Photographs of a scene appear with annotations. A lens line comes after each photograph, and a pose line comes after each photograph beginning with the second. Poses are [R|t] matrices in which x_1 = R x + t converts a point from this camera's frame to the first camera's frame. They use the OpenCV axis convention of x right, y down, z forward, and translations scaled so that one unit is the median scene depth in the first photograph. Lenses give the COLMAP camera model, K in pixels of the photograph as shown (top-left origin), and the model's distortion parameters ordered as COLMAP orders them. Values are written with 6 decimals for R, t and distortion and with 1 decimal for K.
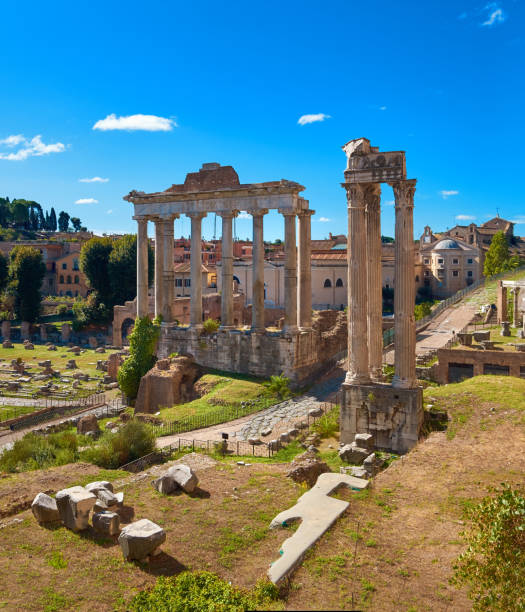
lens RADIAL K [[642.3, 0, 201.5], [0, 642.3, 274.7], [0, 0, 1]] dist [0.011600, 0.003744]
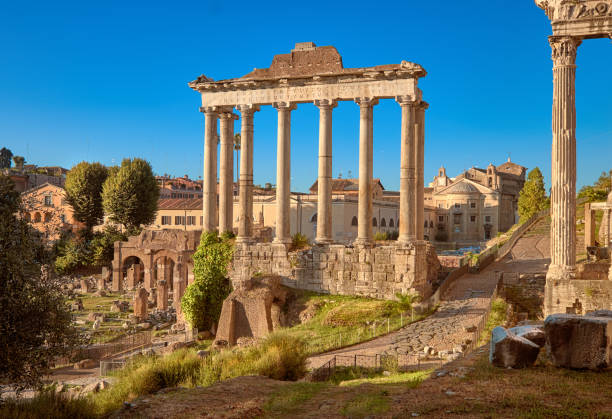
lens RADIAL K [[711.9, 0, 264.7], [0, 711.9, 229.2], [0, 0, 1]] dist [0.004711, 0.018163]
pose [[0.983682, 0.015600, 0.179239, -0.193445], [-0.012730, 0.999772, -0.017152, 0.080737], [-0.179466, 0.014590, 0.983656, 0.105291]]
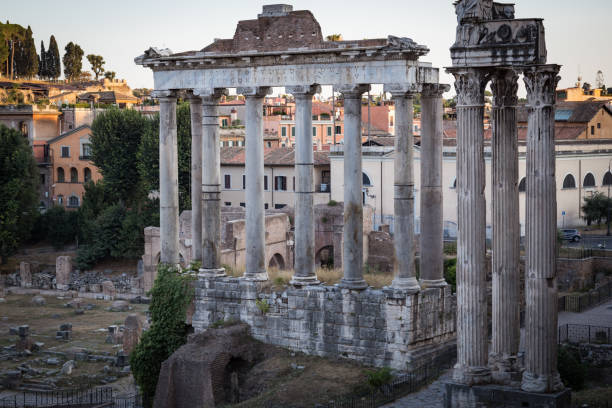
lens RADIAL K [[1207.4, 0, 306.0], [0, 1207.4, 204.0], [0, 0, 1]] dist [0.053855, 0.076747]
pose [[0.999434, -0.001307, -0.033603, 0.076686], [0.002931, 0.998826, 0.048343, -0.041823], [0.033500, -0.048414, 0.998265, -0.123281]]
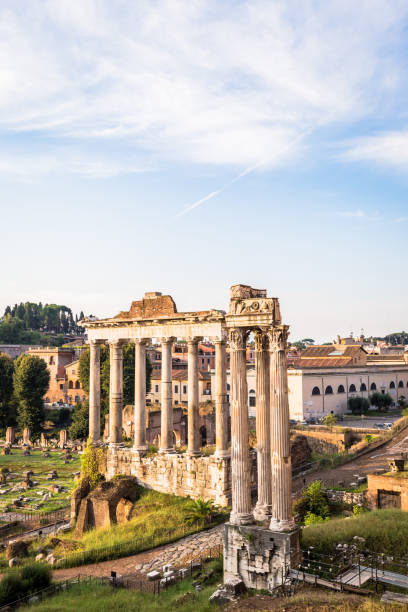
lens RADIAL K [[614.5, 0, 204.0], [0, 614.5, 306.0], [0, 0, 1]] dist [0.005693, 0.005902]
pose [[0.997673, -0.010217, -0.067411, 0.162489], [0.003528, 0.995120, -0.098608, -0.048849], [0.068090, 0.098141, 0.992840, -0.000573]]
